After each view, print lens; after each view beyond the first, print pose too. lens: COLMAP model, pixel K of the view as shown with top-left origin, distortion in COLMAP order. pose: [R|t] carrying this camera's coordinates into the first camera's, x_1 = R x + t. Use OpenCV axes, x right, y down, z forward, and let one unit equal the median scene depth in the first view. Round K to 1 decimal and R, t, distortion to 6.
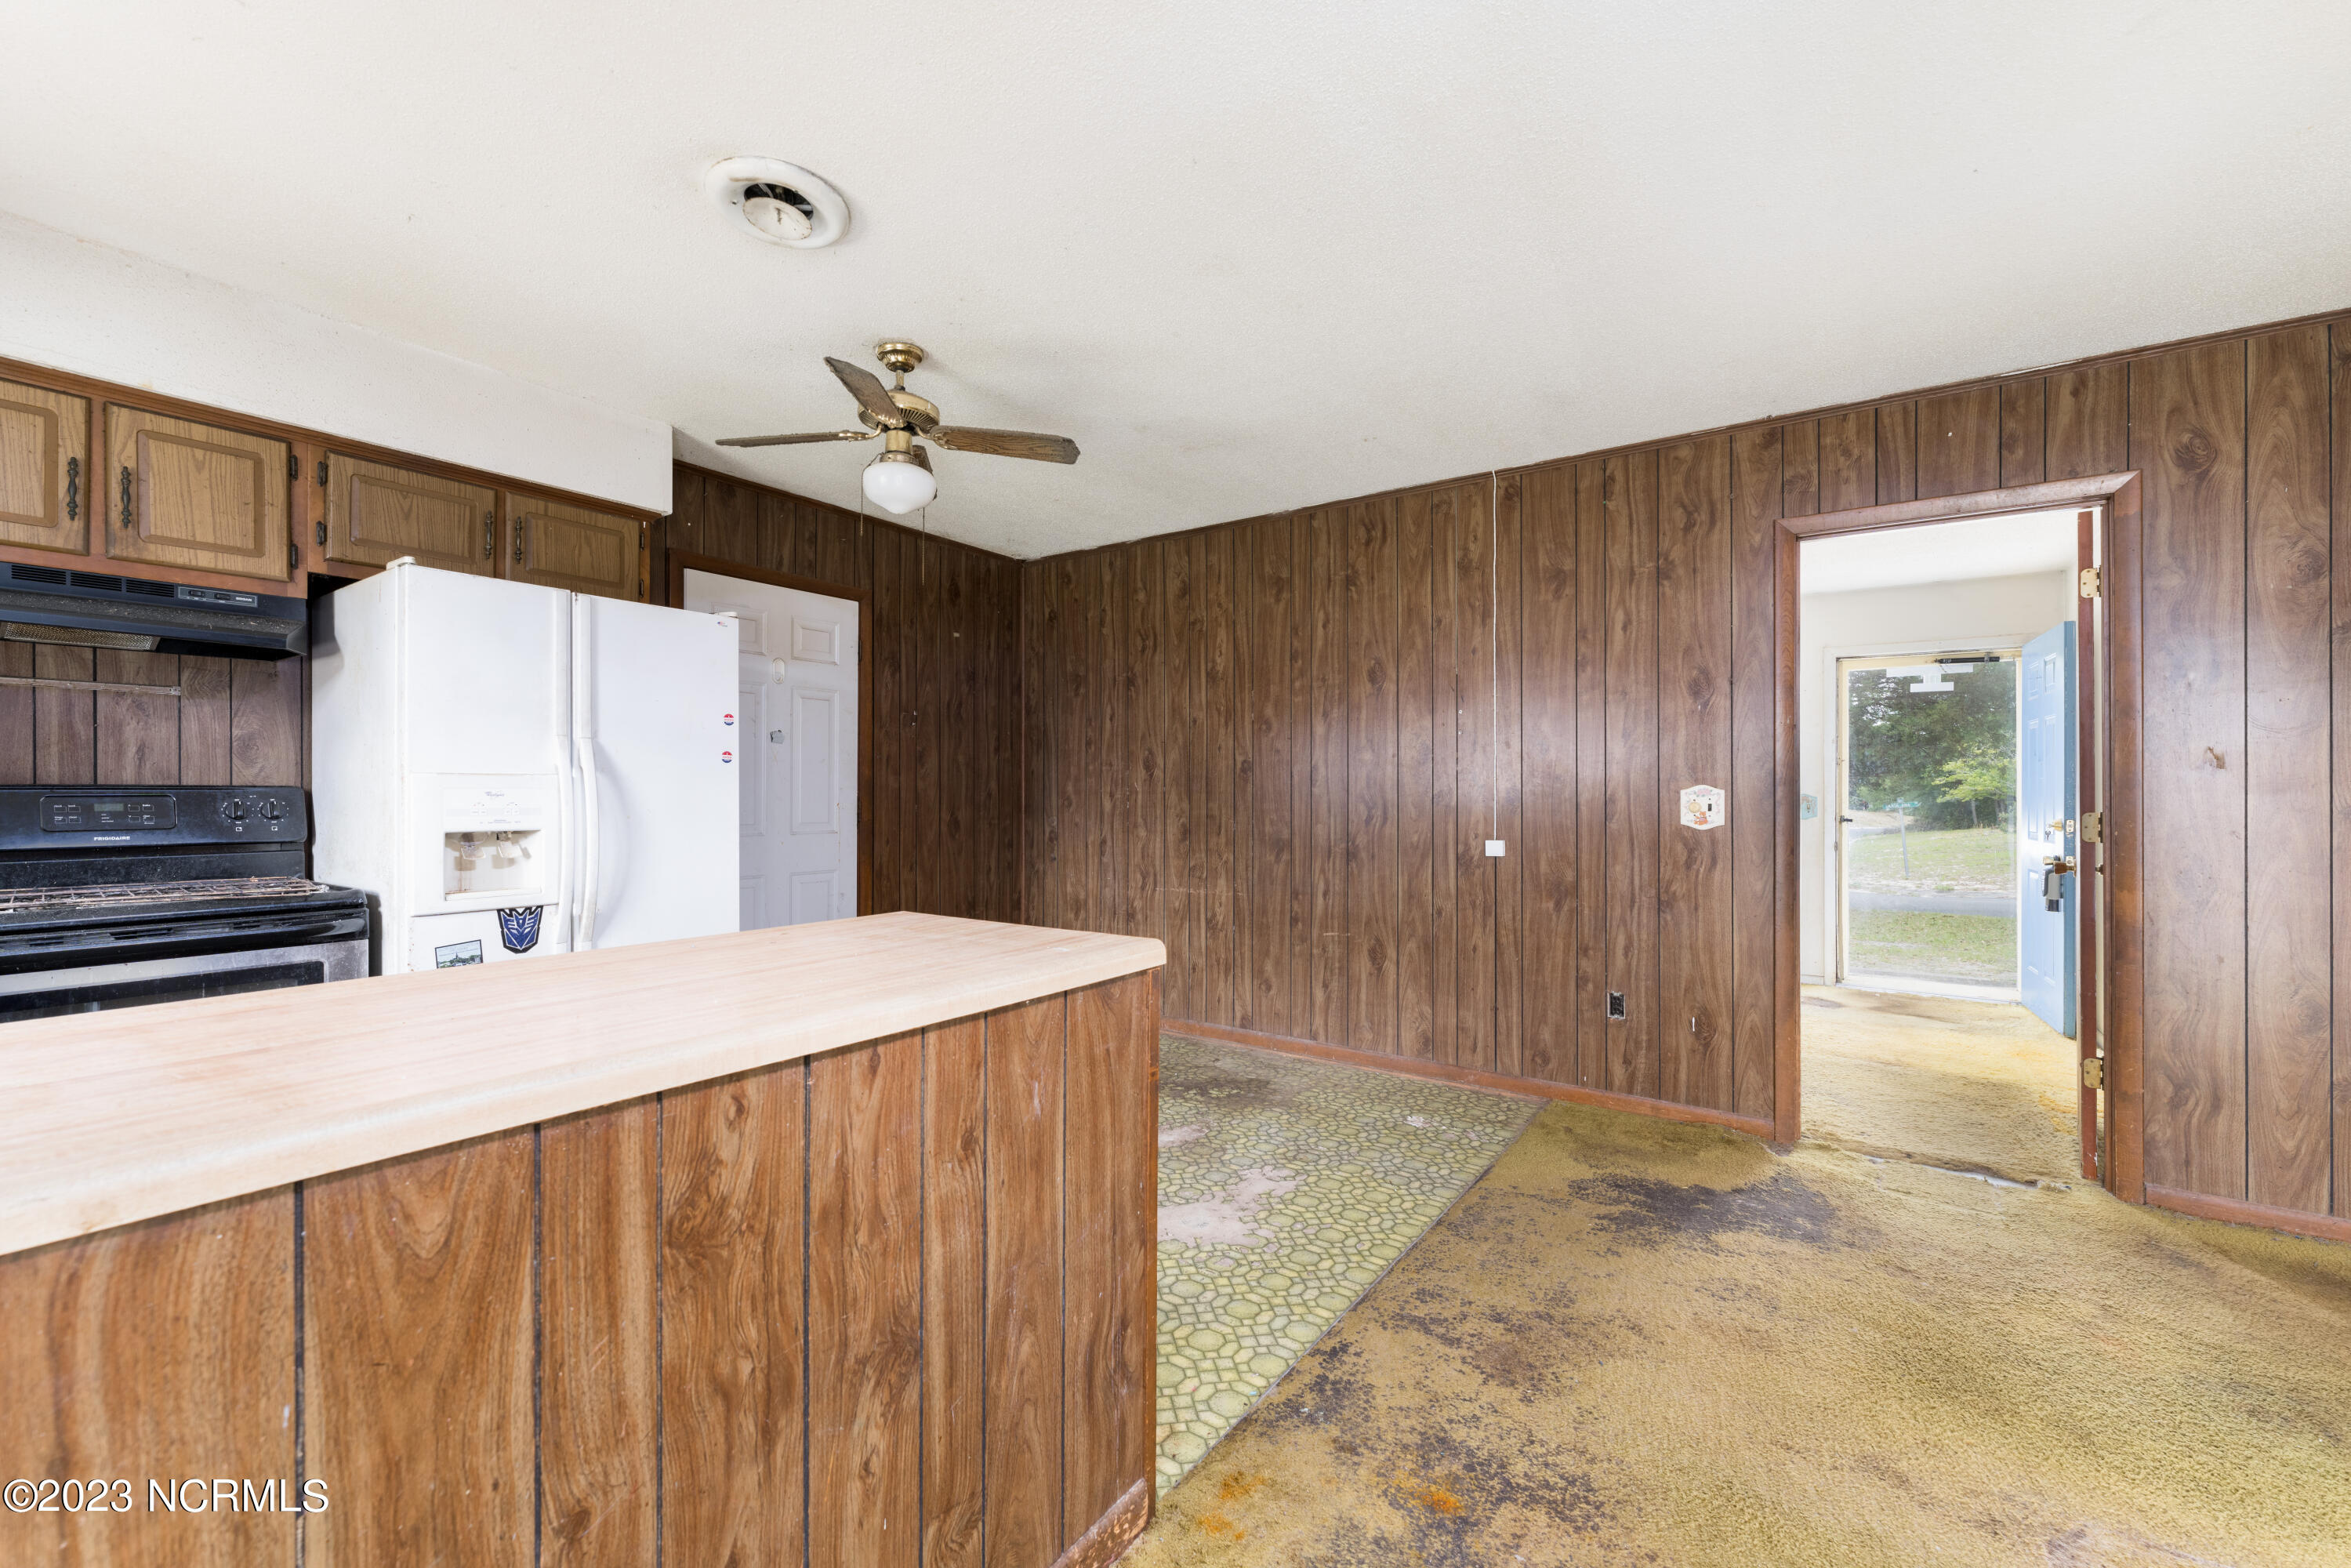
lens RADIAL K [[956.1, 0, 1170.8], [0, 956.1, 783.0], [0, 0, 1]] dist [0.004427, 0.000982]
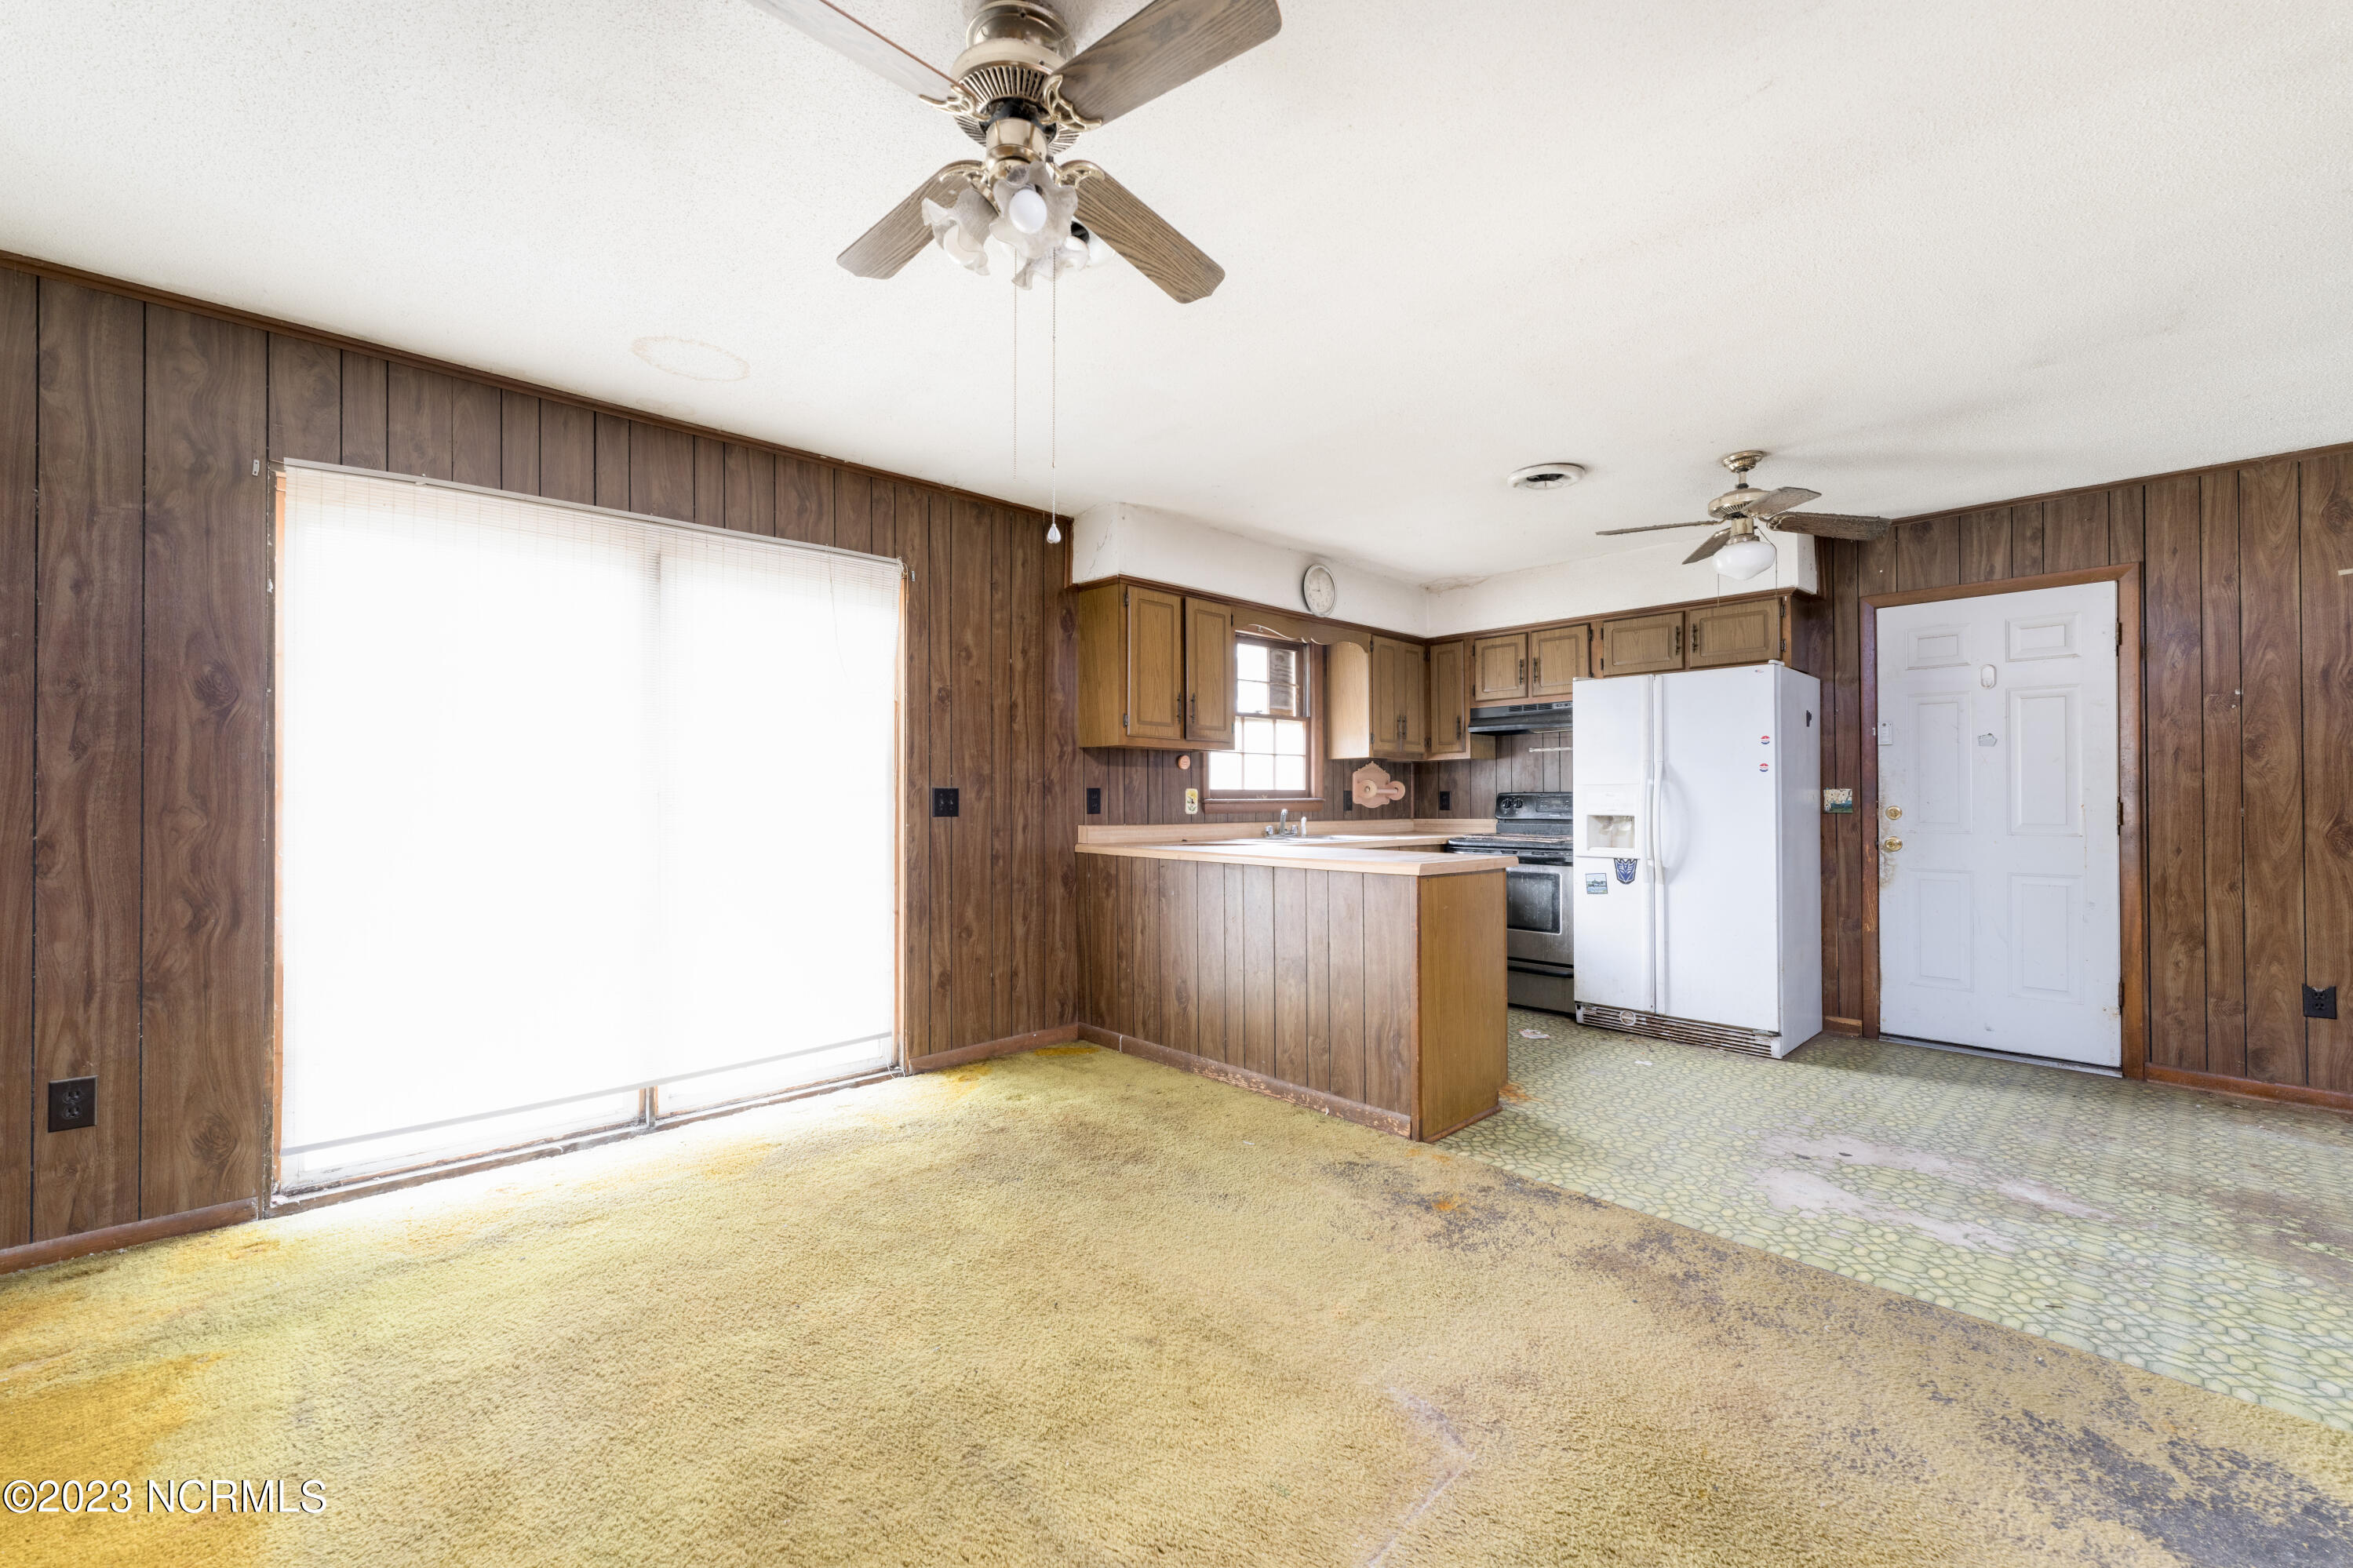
lens RADIAL K [[956.7, 0, 1167.5], [0, 956.7, 787.9], [0, 0, 1]] dist [0.004427, 0.000982]
pose [[-0.202896, -0.011040, -0.979138, 1.244705], [0.010346, 0.999856, -0.013418, 0.013214], [0.979146, -0.012852, -0.202753, 0.527315]]
